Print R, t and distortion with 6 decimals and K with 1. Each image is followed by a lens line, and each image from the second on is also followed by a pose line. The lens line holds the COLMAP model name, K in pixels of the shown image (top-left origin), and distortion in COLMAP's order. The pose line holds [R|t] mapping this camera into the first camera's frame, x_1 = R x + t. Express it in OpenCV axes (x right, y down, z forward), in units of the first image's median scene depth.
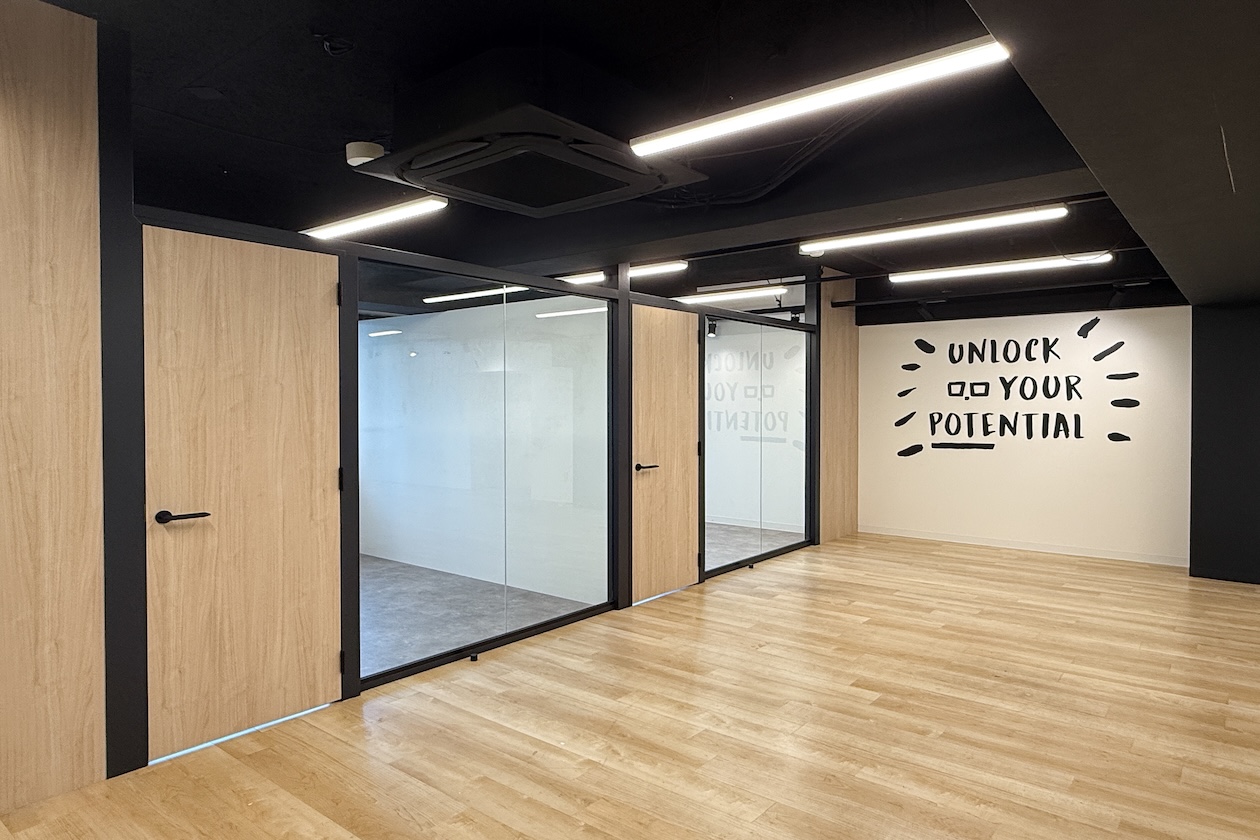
lens RADIAL K [[768.4, 0, 619.7], [0, 768.4, 419.6], [0, 0, 1]] dist [-0.010161, 0.007280]
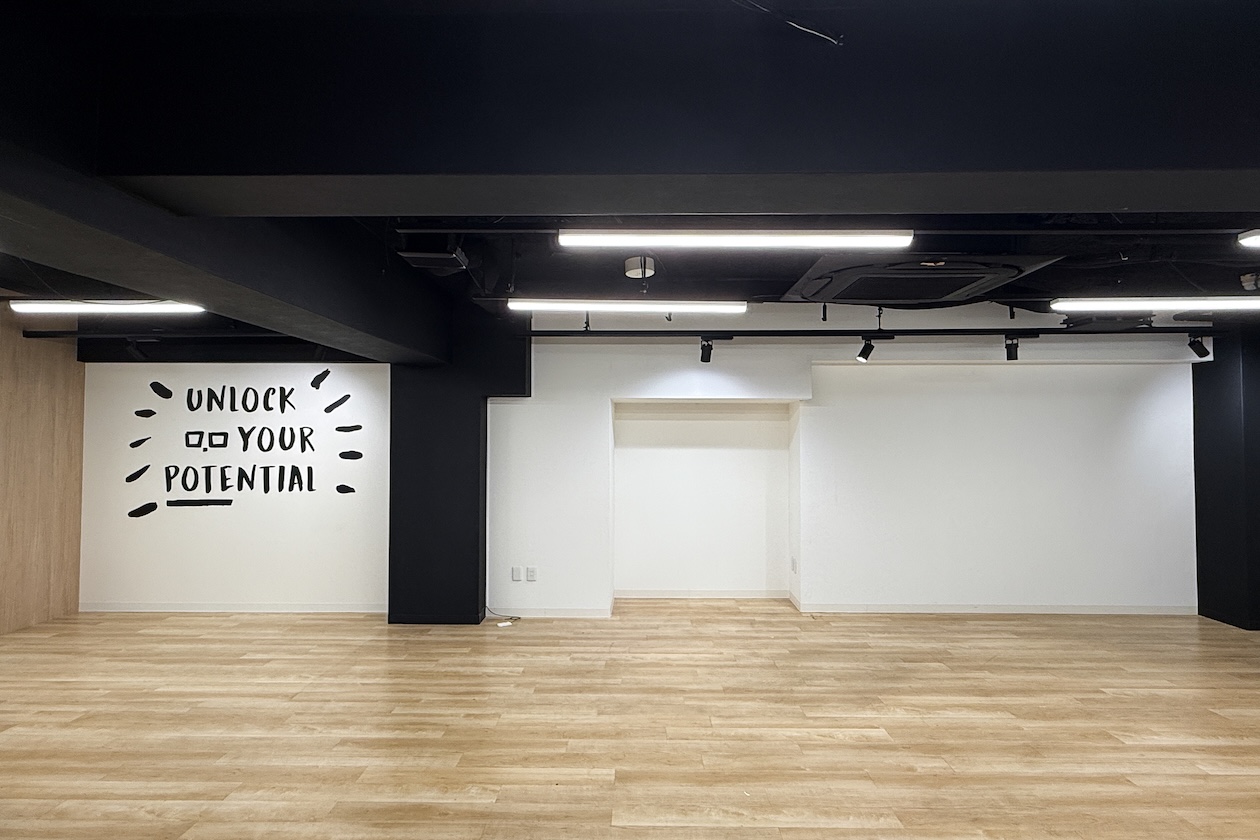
lens RADIAL K [[768.4, 0, 639.2], [0, 768.4, 413.8], [0, 0, 1]] dist [-0.010161, 0.007280]
pose [[0.777883, 0.020245, 0.628083, 0.290564], [0.012657, 0.998773, -0.047868, -0.020878], [-0.628282, 0.045185, 0.776673, -0.027109]]
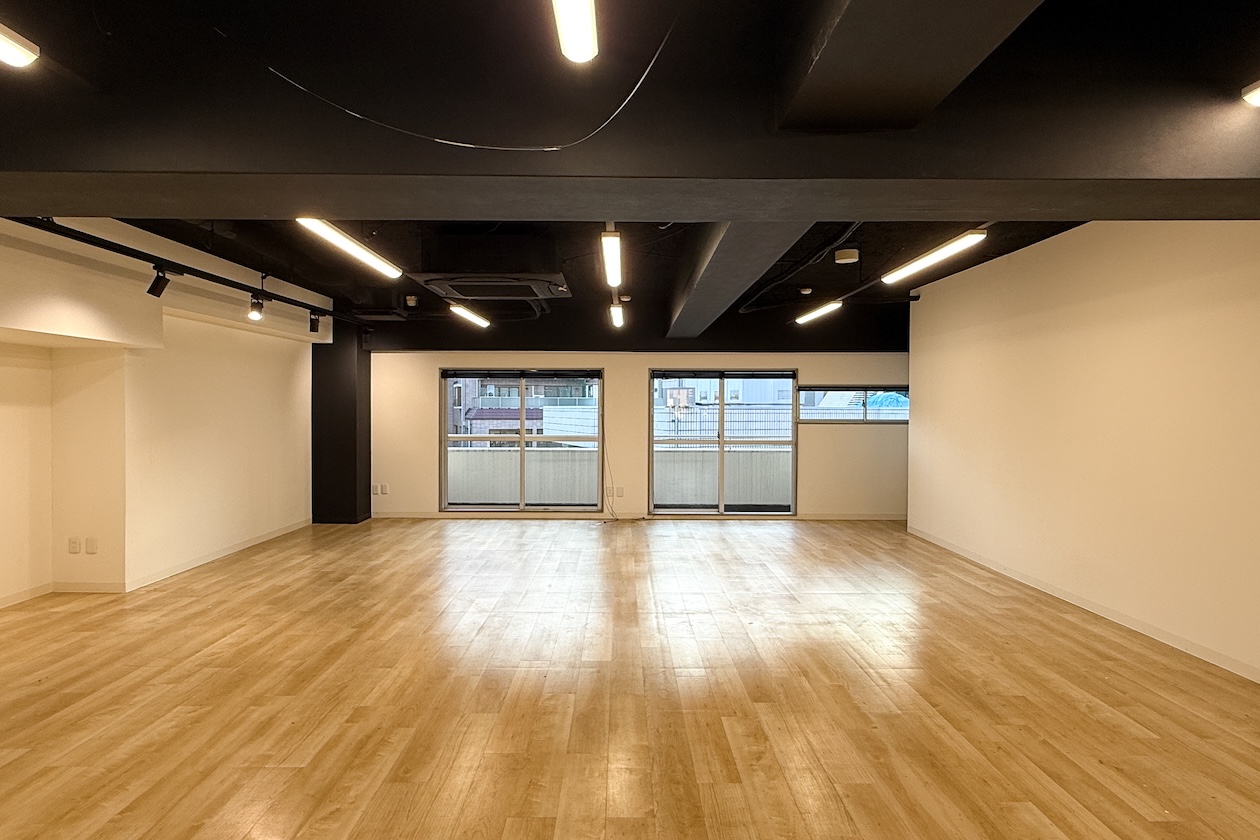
lens RADIAL K [[768.4, 0, 626.5], [0, 768.4, 409.6], [0, 0, 1]] dist [-0.010161, 0.007280]
pose [[-0.652606, -0.000183, 0.757697, 0.088825], [0.015480, 0.999788, 0.013574, -0.017693], [-0.757539, 0.020588, -0.652465, 0.699406]]
